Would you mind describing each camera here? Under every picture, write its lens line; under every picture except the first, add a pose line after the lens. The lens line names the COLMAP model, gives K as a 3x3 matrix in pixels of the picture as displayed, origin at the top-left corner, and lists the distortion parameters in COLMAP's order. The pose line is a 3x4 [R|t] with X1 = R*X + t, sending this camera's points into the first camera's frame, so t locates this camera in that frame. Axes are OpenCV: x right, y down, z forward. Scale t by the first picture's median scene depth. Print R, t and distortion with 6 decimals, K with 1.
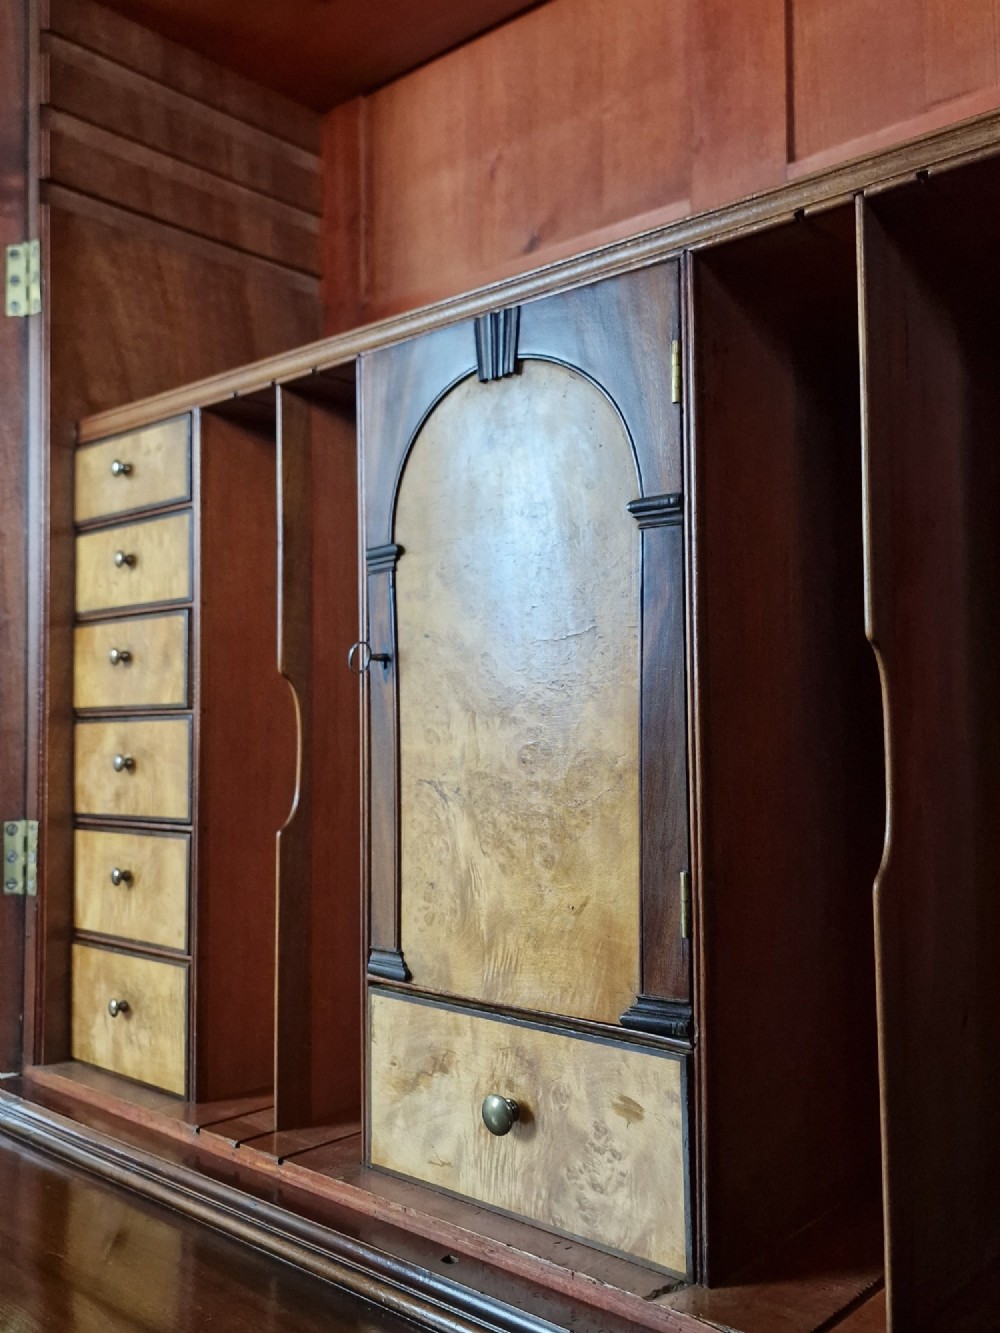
lens RADIAL K [[1191.7, 0, 497.6], [0, 1191.7, 644.3], [0, 0, 1]] dist [0.051434, -0.005478]
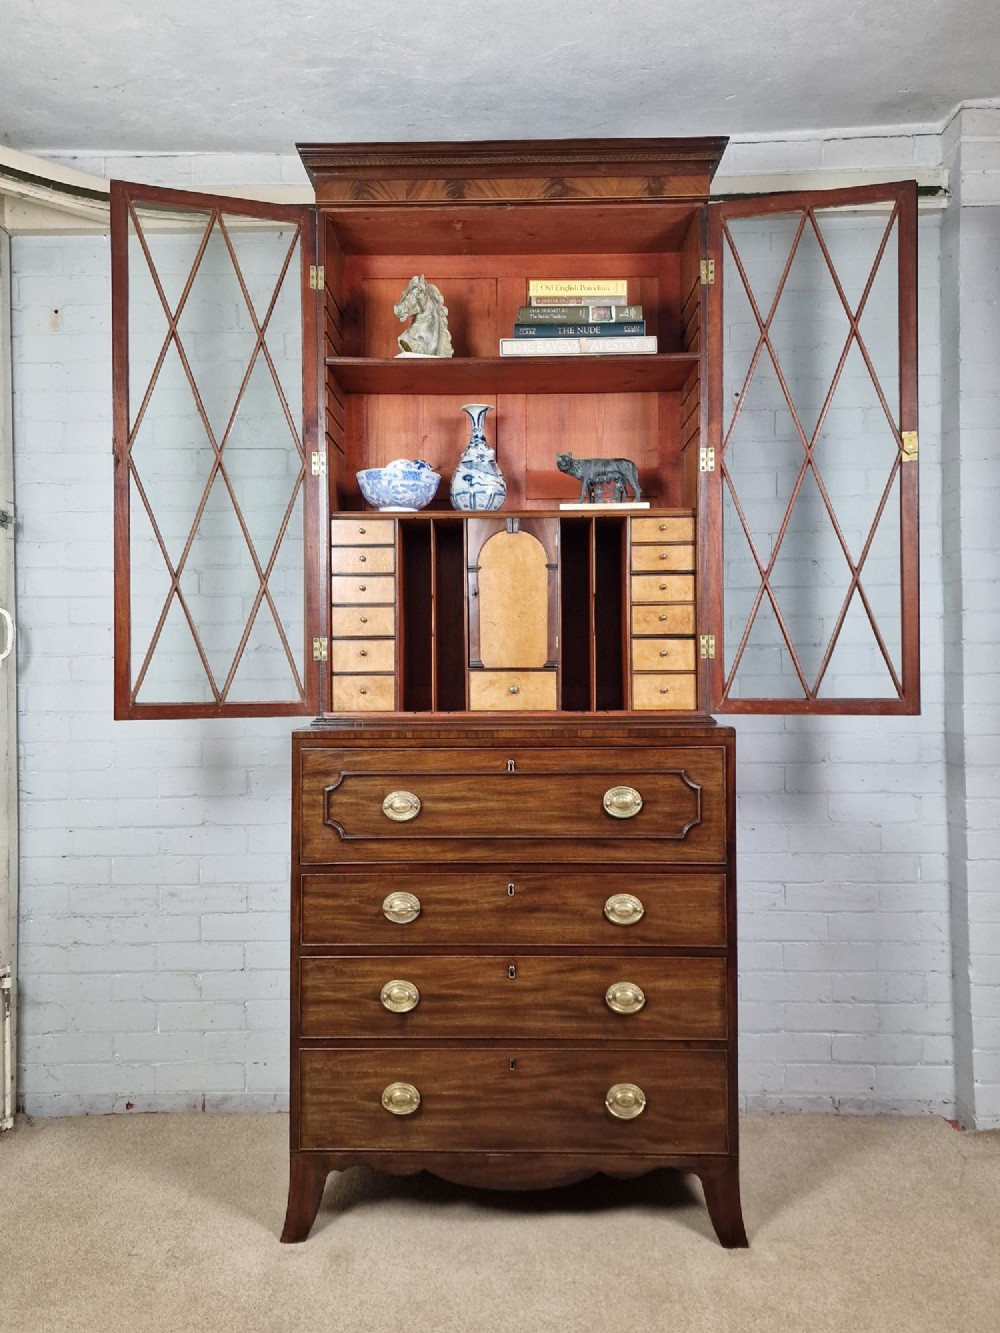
lens RADIAL K [[1153.4, 0, 496.8], [0, 1153.4, 654.5], [0, 0, 1]] dist [0.099712, -0.082462]
pose [[0.762687, 0.017473, 0.646532, -2.235649], [-0.047948, 0.998412, 0.029580, 0.087660], [-0.644988, -0.053560, 0.762313, -1.818798]]
